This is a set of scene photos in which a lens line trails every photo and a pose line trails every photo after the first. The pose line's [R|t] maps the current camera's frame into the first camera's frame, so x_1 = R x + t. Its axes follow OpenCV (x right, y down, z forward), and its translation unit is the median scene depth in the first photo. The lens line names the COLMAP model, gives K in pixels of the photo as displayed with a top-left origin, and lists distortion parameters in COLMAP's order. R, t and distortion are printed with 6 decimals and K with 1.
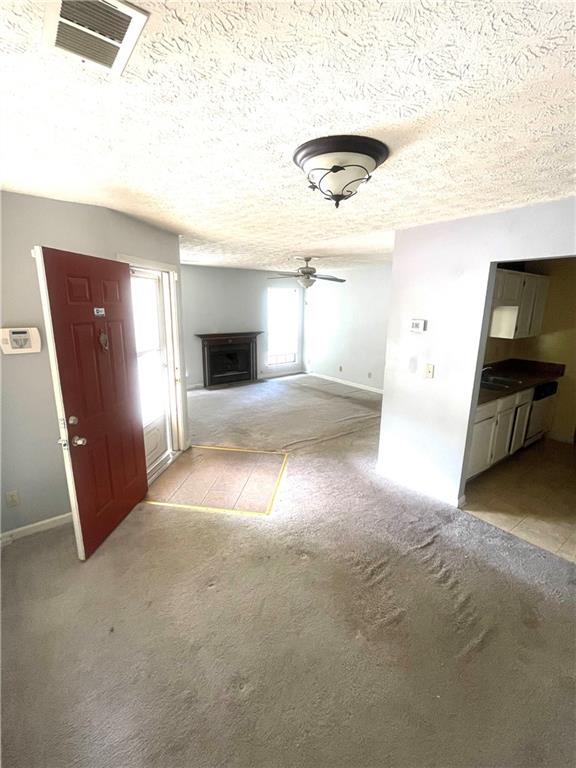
lens RADIAL K [[349.5, 0, 288.0], [0, 349.5, 384.0], [0, 0, 1]] dist [0.000194, -0.000181]
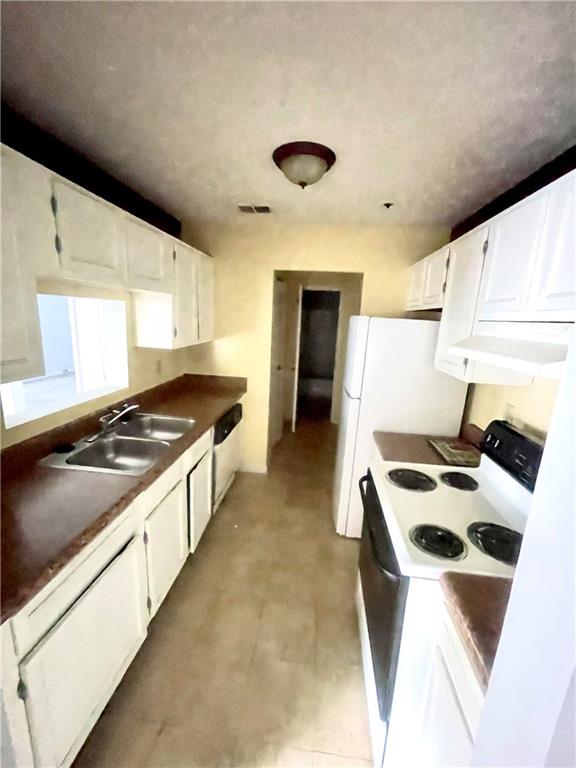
lens RADIAL K [[312.6, 0, 288.0], [0, 312.6, 384.0], [0, 0, 1]] dist [-0.003276, 0.000872]
pose [[0.689668, -0.132113, 0.711972, 0.381928], [0.124126, 0.990232, 0.063510, -0.077916], [-0.713407, 0.044574, 0.699330, 0.473615]]
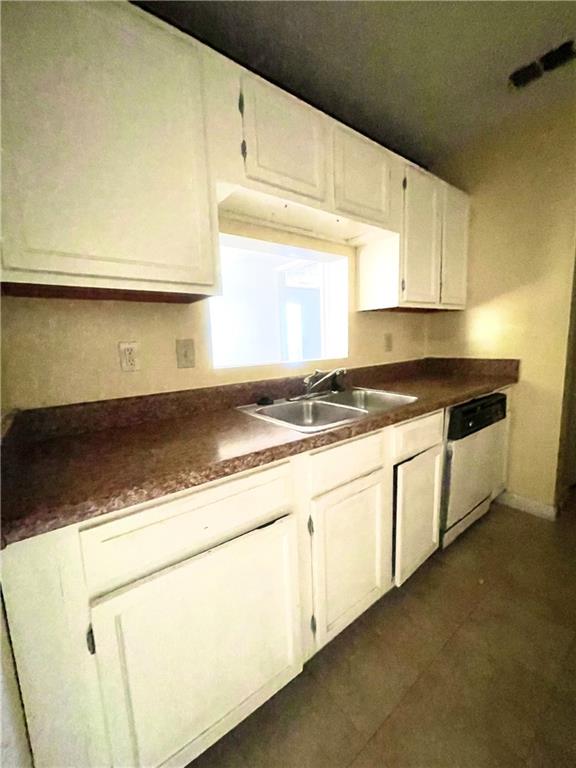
lens RADIAL K [[312.6, 0, 288.0], [0, 312.6, 384.0], [0, 0, 1]] dist [-0.003276, 0.000872]
pose [[0.998754, -0.049899, 0.000755, 0.482847], [0.049764, 0.994665, -0.090356, 0.003784], [0.003758, 0.090281, 0.995909, 0.582175]]
